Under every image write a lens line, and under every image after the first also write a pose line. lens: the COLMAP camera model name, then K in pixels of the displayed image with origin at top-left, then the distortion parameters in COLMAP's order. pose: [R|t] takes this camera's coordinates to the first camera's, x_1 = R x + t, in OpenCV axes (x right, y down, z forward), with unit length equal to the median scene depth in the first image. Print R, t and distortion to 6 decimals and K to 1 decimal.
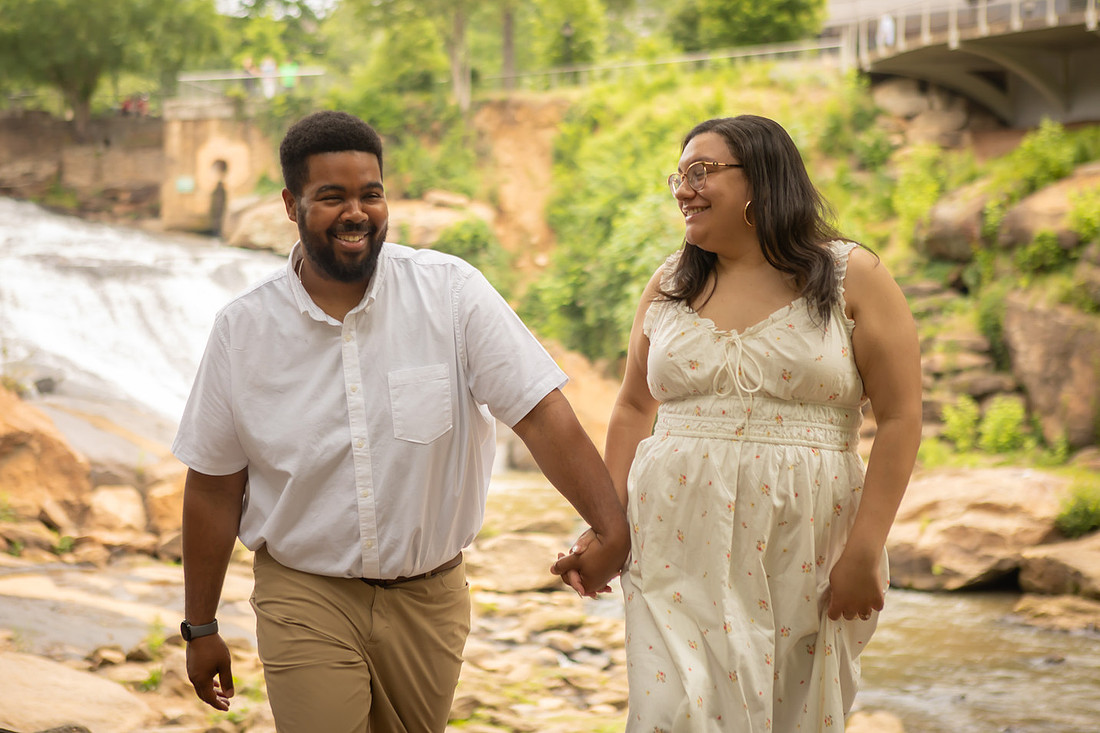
lens RADIAL K [[2055.1, 0, 514.3], [0, 2055.1, 365.9], [0, 0, 1]] dist [0.058369, 0.165435]
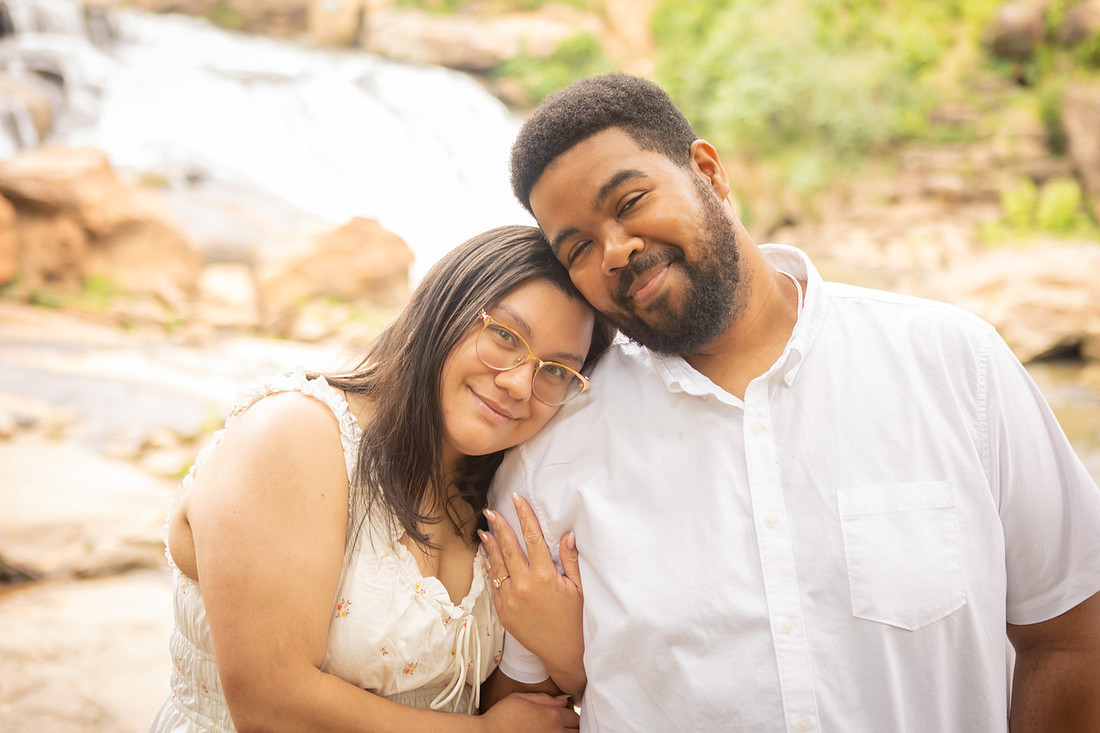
lens RADIAL K [[1656.5, 0, 570.5], [0, 1656.5, 365.7], [0, 0, 1]] dist [-0.004428, 0.077934]
pose [[0.999143, -0.004072, -0.041191, 0.010484], [0.008864, 0.993113, 0.116829, 0.005720], [0.040432, -0.117094, 0.992298, 0.084651]]
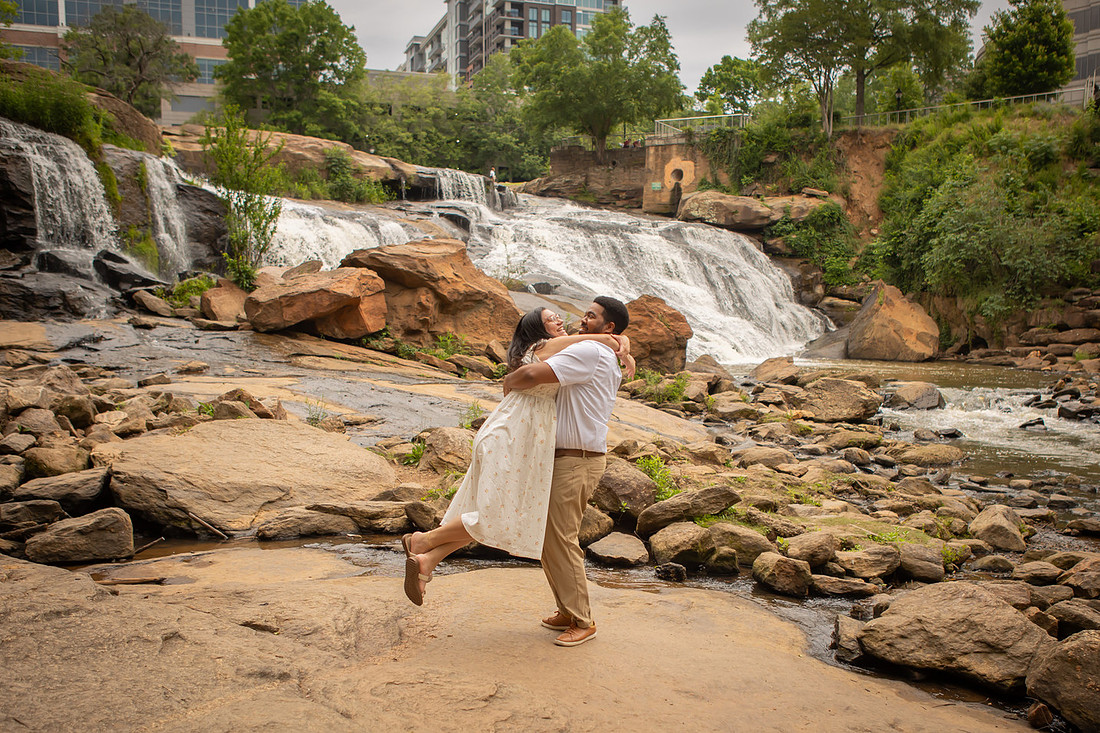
lens RADIAL K [[1063.1, 0, 600.4], [0, 1063.1, 451.2], [0, 0, 1]] dist [-0.111657, 0.115907]
pose [[0.970207, 0.052851, -0.236443, 0.009891], [-0.025190, 0.992633, 0.118516, 0.028392], [0.240965, -0.109029, 0.964390, 0.171322]]
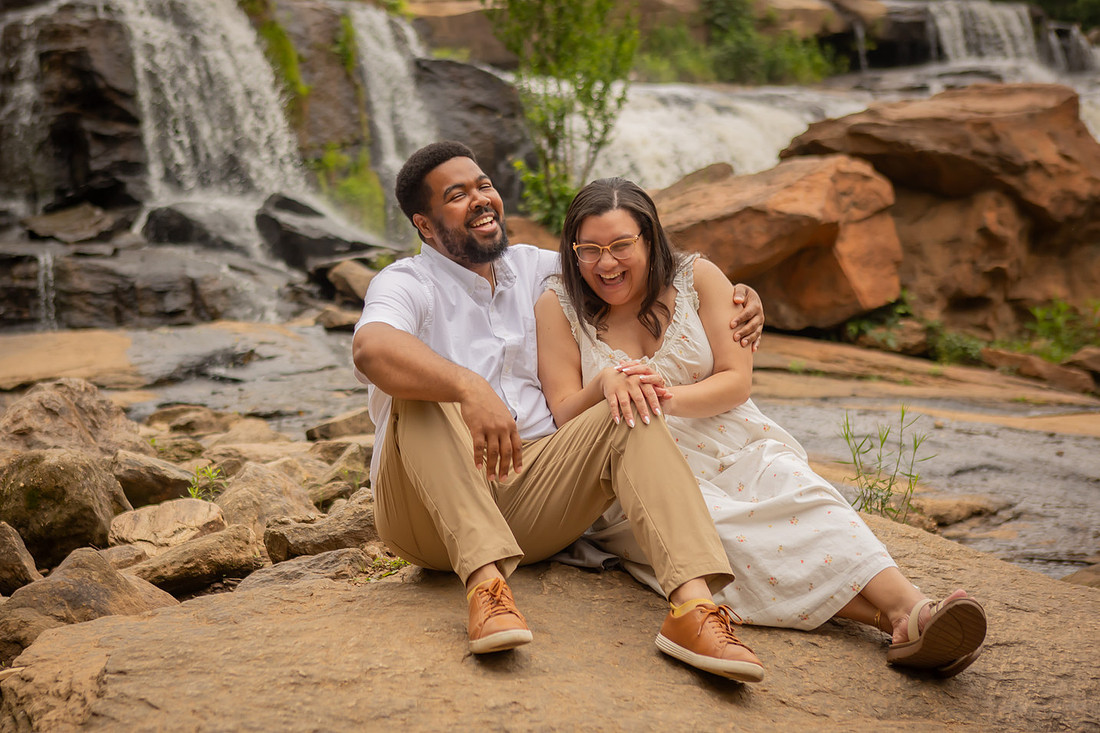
lens RADIAL K [[1948.8, 0, 467.8], [0, 1948.8, 369.4], [0, 0, 1]] dist [0.043065, 0.115240]
pose [[0.818487, -0.040292, -0.573110, -0.043979], [0.049768, 0.998760, 0.000858, 0.038502], [0.572365, -0.029225, 0.819478, 0.249938]]
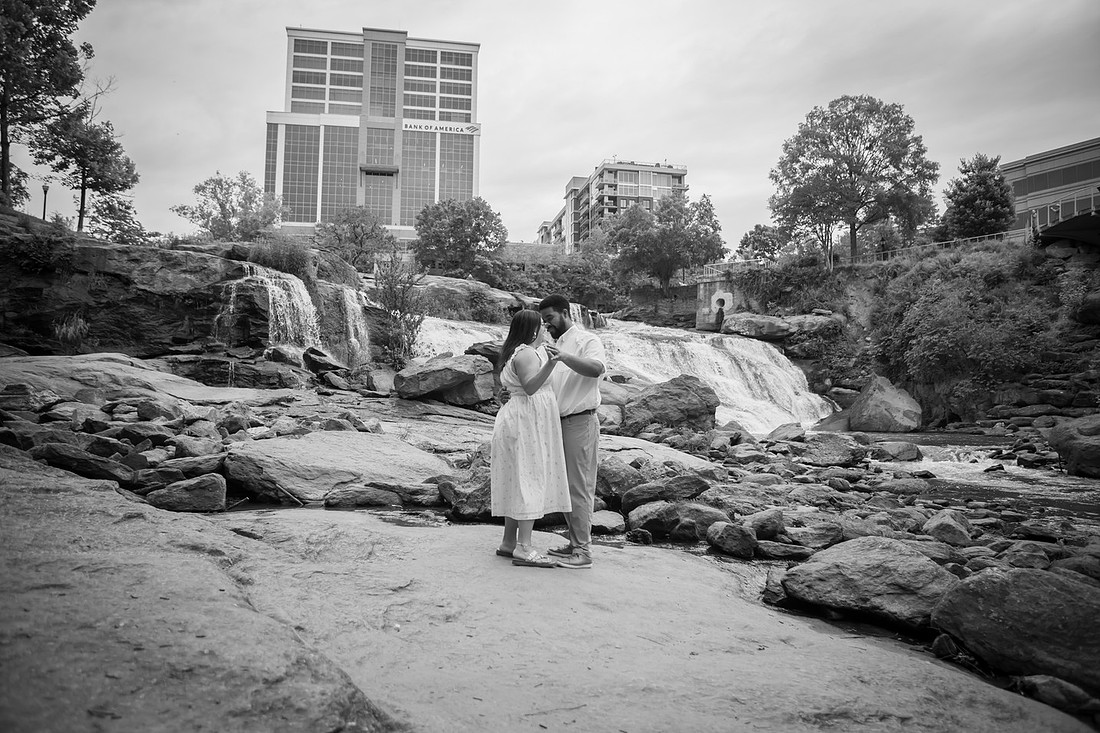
lens RADIAL K [[758.0, 0, 550.0], [0, 758.0, 366.5], [0, 0, 1]] dist [-0.109252, 0.077985]
pose [[0.917314, -0.003128, -0.398153, 0.019525], [-0.025098, 0.997526, -0.065660, 0.039805], [0.397373, 0.070224, 0.914966, 0.187349]]
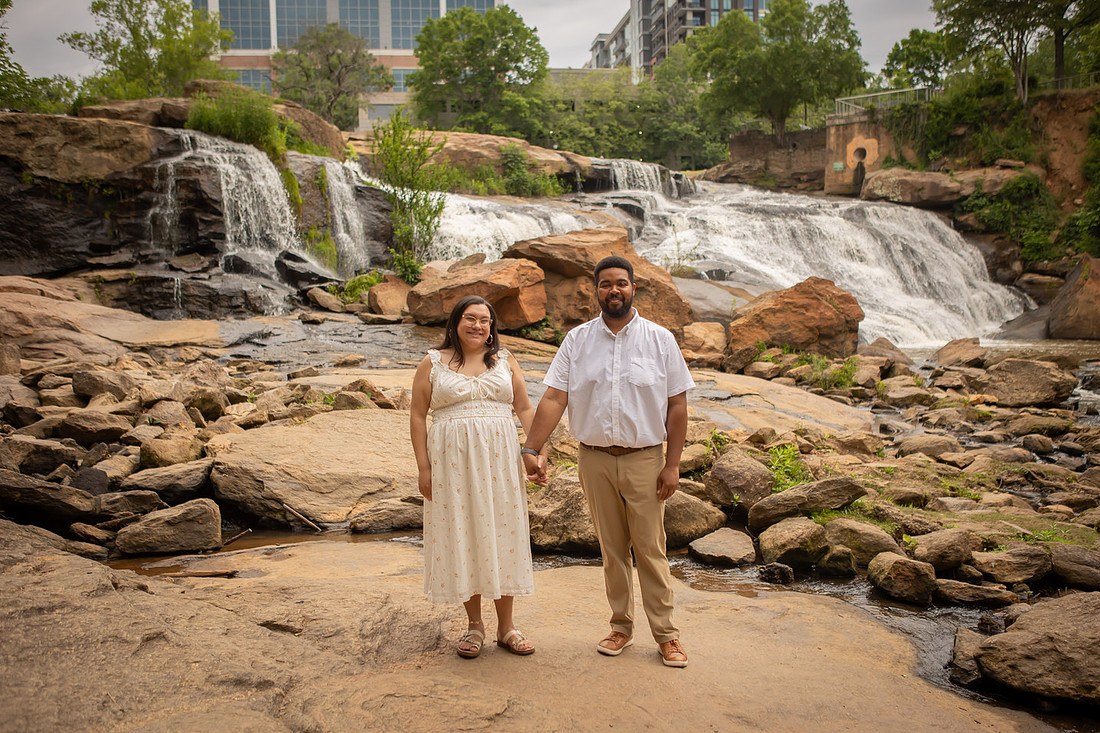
lens RADIAL K [[1071.6, 0, 576.9], [0, 1071.6, 375.8], [0, 0, 1]] dist [-0.090813, 0.129955]
pose [[0.903006, 0.021367, -0.429097, 0.017718], [0.004497, 0.998238, 0.059171, 0.029383], [0.429605, -0.055361, 0.901318, 0.181891]]
